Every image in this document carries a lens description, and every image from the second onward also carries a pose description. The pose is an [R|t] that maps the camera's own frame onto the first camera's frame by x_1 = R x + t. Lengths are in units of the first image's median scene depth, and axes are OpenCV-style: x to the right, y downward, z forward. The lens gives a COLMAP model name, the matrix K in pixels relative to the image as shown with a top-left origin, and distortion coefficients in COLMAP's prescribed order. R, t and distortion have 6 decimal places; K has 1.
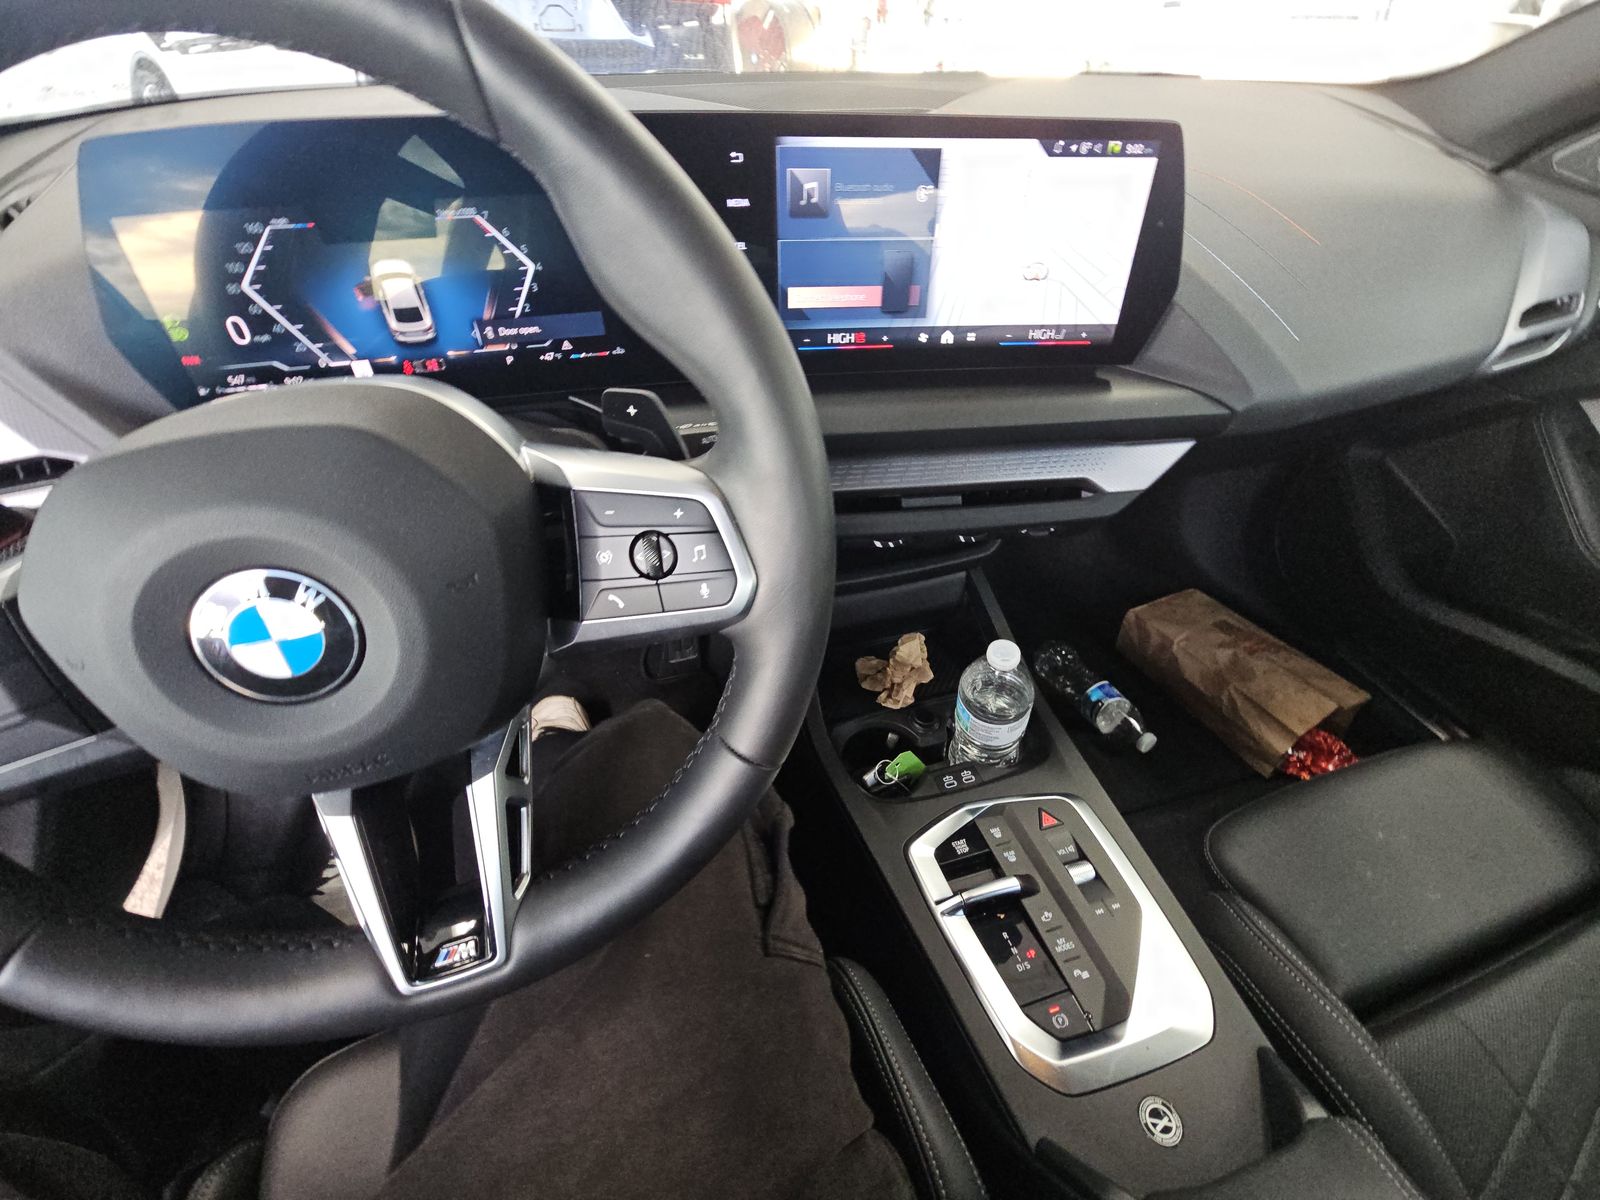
lens RADIAL K [[637.2, 0, 802.3], [0, 637.2, 593.9], [0, 0, 1]] dist [-0.003302, -0.003042]
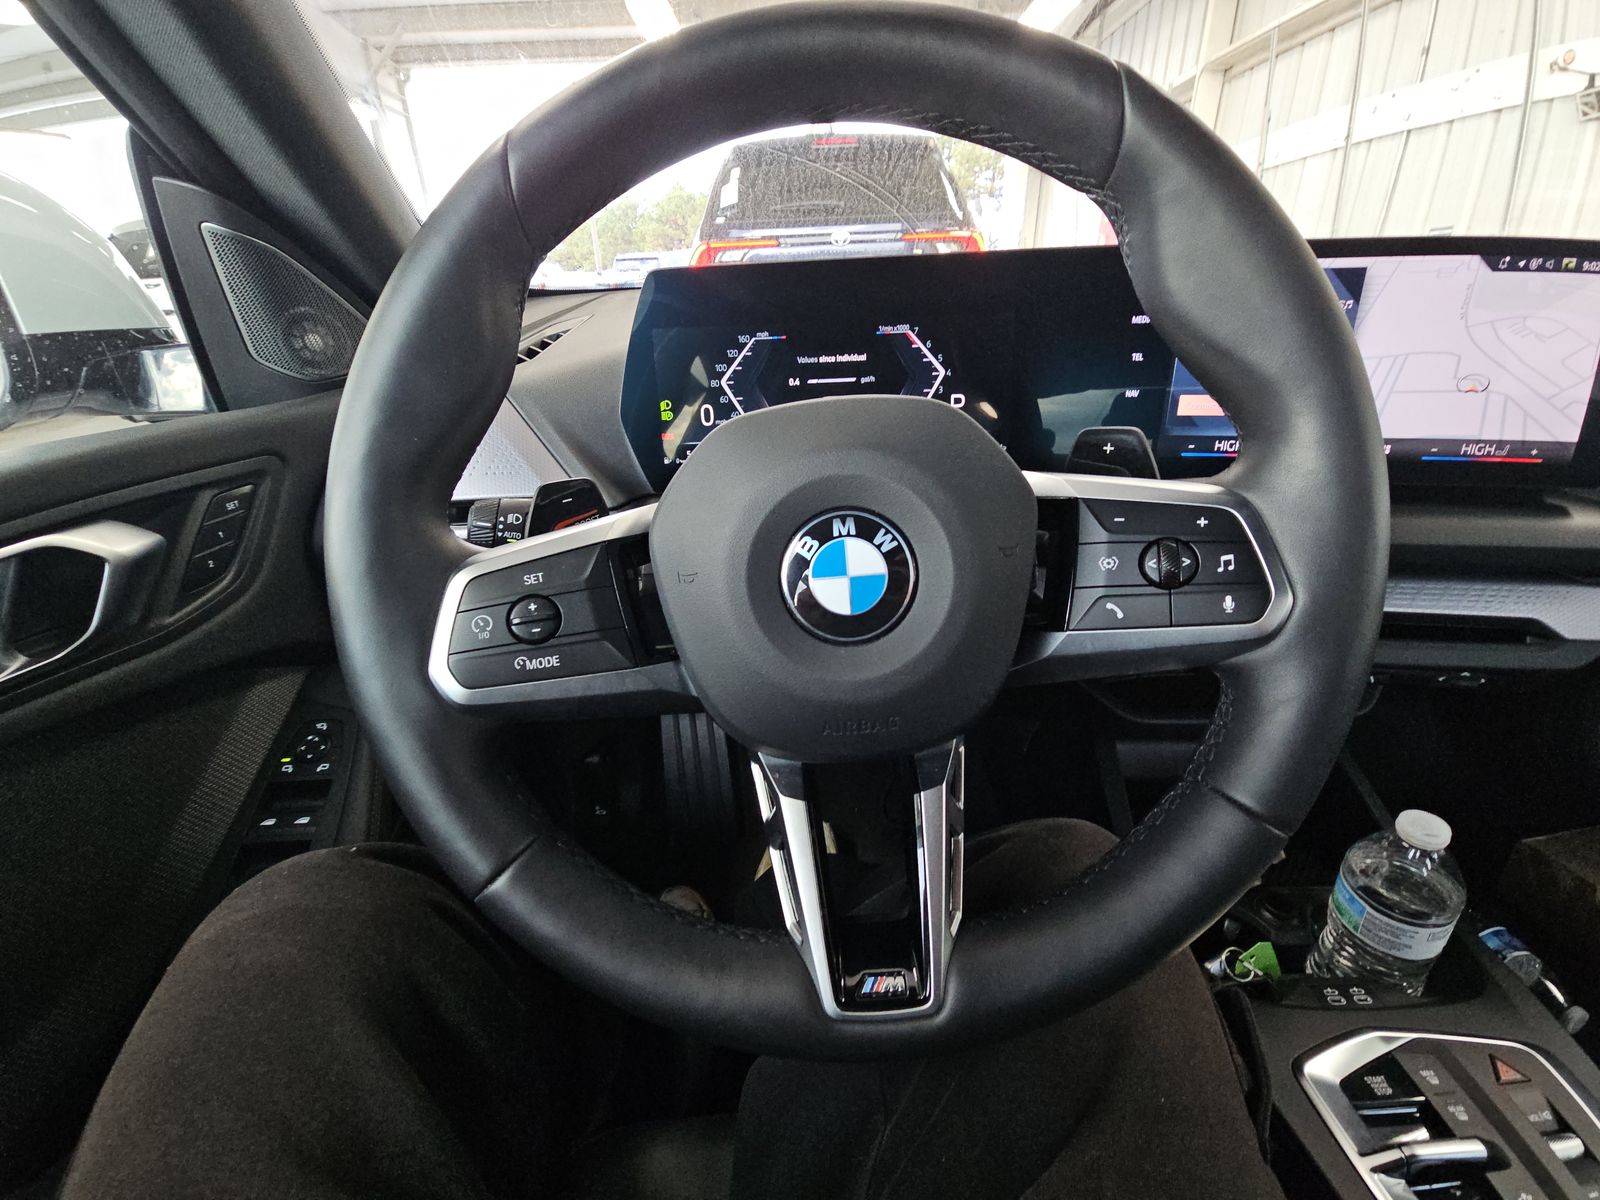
lens RADIAL K [[637.2, 0, 805.0], [0, 637.2, 598.5], [0, 0, 1]] dist [-0.003302, -0.003042]
pose [[0.953312, 0.085883, -0.289518, -0.306098], [-0.162182, 0.954321, -0.250934, 0.206255], [0.254743, 0.286172, 0.923694, -0.004623]]
